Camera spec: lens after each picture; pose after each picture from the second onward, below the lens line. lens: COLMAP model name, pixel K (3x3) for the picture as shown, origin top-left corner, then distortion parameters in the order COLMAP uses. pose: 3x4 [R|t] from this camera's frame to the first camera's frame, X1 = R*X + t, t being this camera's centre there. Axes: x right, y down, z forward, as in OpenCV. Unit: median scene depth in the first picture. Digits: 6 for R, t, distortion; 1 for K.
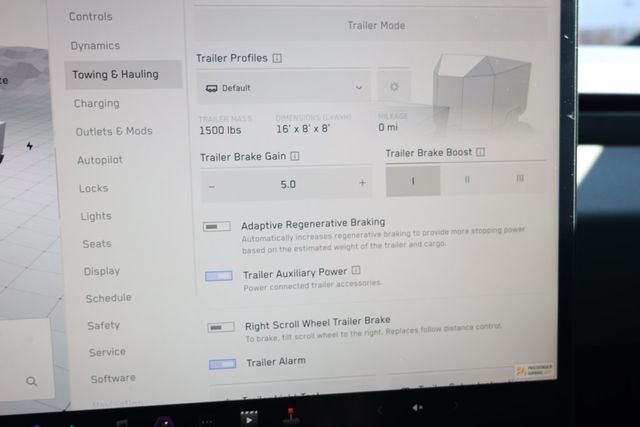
lens RADIAL K [[492.0, 0, 320.0], [0, 492.0, 213.5], [0, 0, 1]] dist [-0.006281, -0.003627]
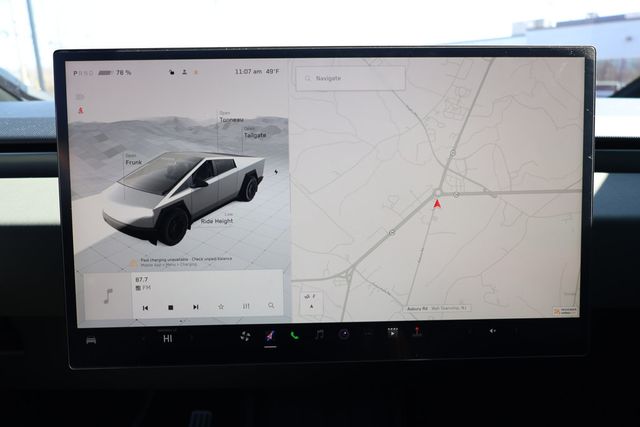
lens RADIAL K [[449.7, 0, 320.0], [0, 449.7, 213.5], [0, 0, 1]] dist [-0.003589, 0.000030]
pose [[0.997737, 0.017784, -0.064836, -0.301850], [-0.018764, 0.999718, -0.014541, 0.032113], [0.064559, 0.015725, 0.997790, -0.578485]]
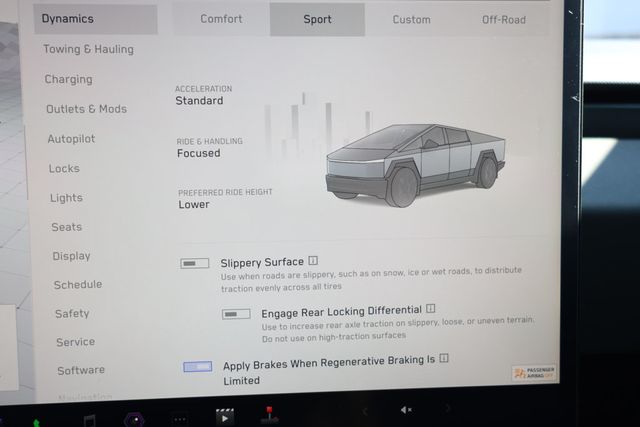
lens RADIAL K [[457.3, 0, 320.0], [0, 457.3, 213.5], [0, 0, 1]] dist [0.007936, 0.001625]
pose [[0.999297, 0.012496, -0.035341, 0.063592], [-0.013225, 0.999703, -0.020478, 0.045024], [0.035074, 0.020931, 0.999165, 0.123862]]
